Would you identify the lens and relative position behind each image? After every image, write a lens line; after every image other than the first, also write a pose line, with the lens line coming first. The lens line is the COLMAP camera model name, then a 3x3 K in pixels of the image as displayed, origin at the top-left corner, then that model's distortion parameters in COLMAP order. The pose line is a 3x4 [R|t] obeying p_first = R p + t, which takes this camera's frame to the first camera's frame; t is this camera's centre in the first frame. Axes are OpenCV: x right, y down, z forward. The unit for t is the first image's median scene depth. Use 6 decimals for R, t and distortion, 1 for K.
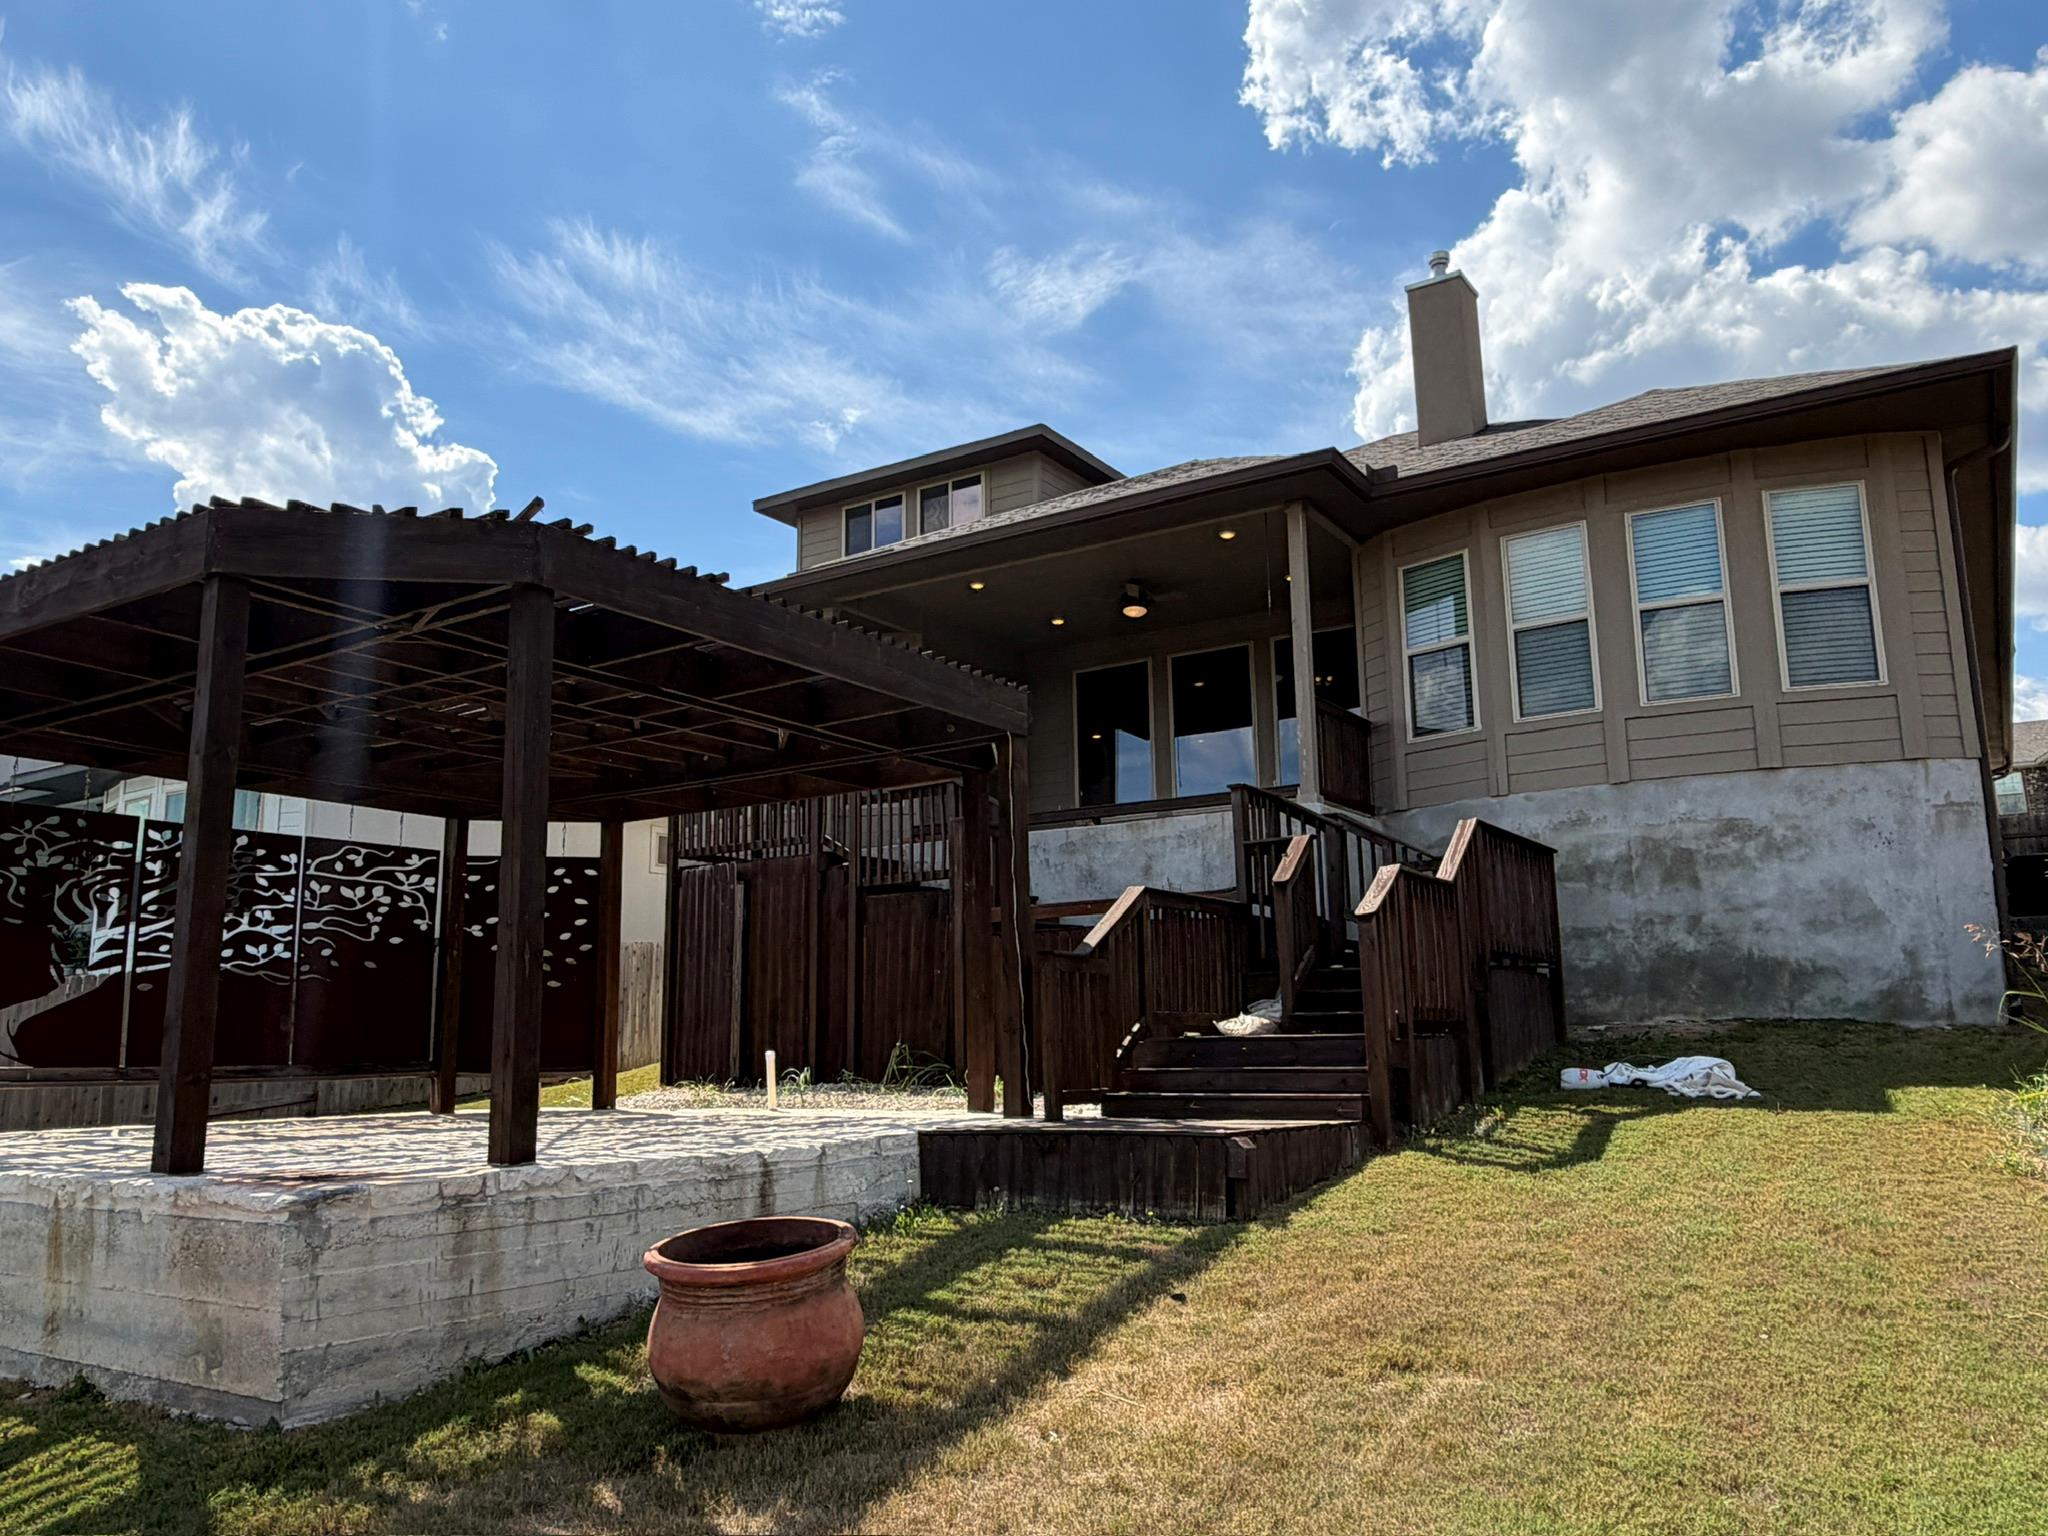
lens RADIAL K [[1502.8, 0, 1022.6], [0, 1502.8, 778.8], [0, 0, 1]] dist [-0.000700, -0.000881]
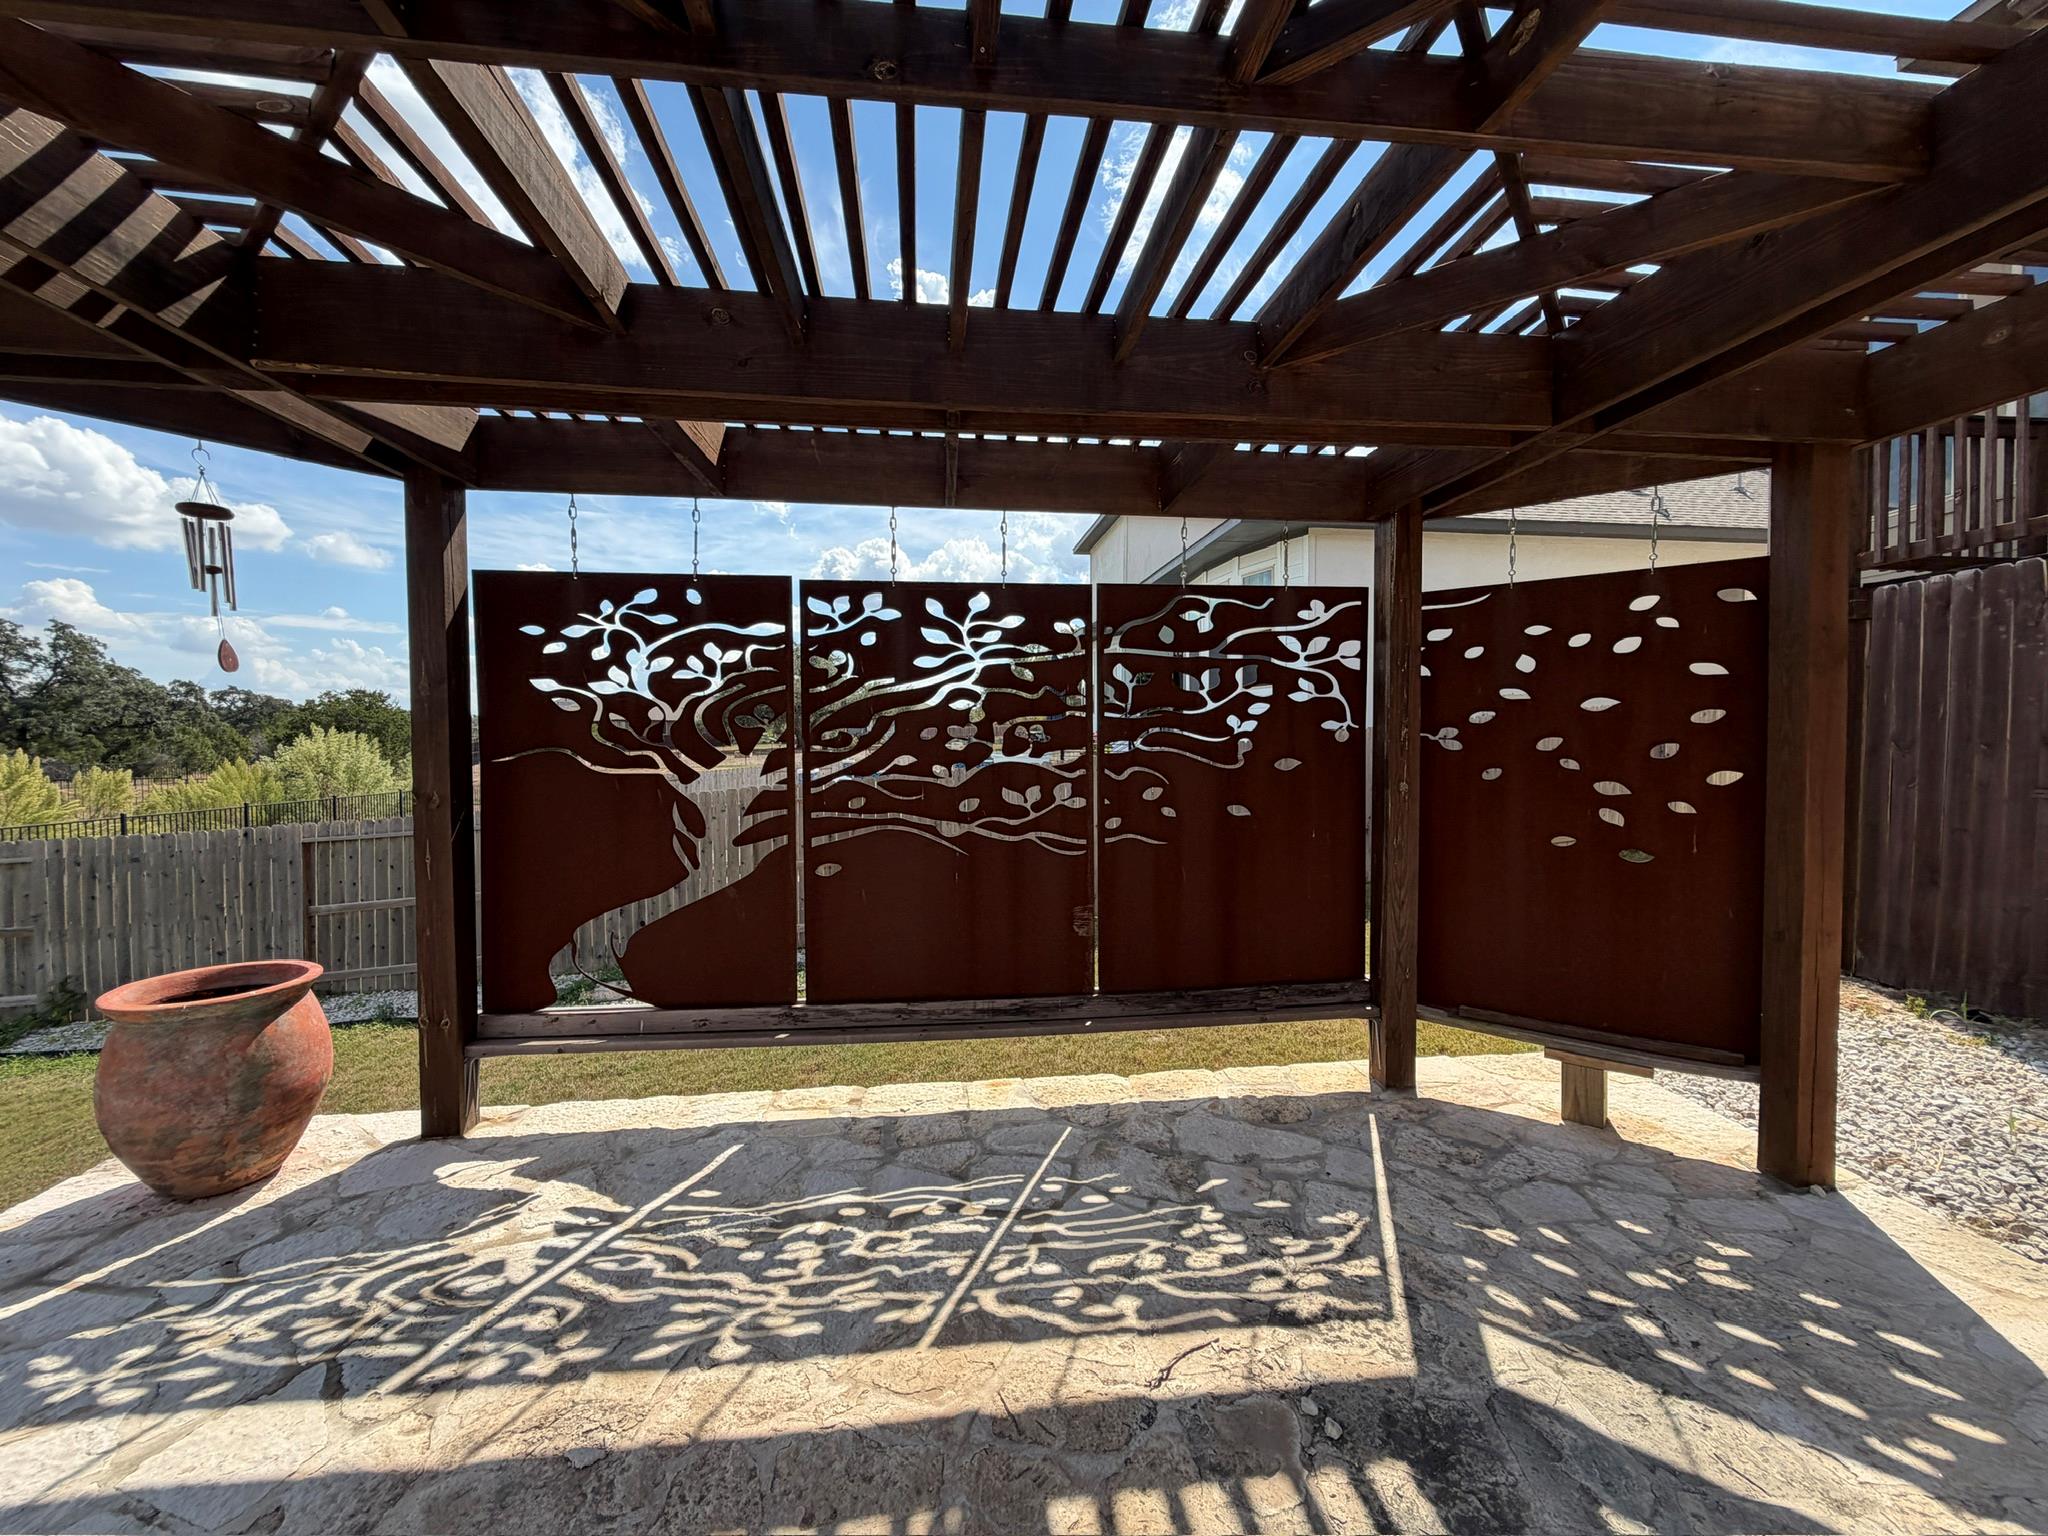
lens RADIAL K [[817.9, 0, 1015.9], [0, 817.9, 770.9], [0, 0, 1]] dist [0.003455, 0.000128]
pose [[0.635913, 0.036729, -0.770886, -0.267252], [0.128089, 0.979990, 0.152354, 0.056000], [0.761057, -0.195626, 0.618484, 0.787086]]
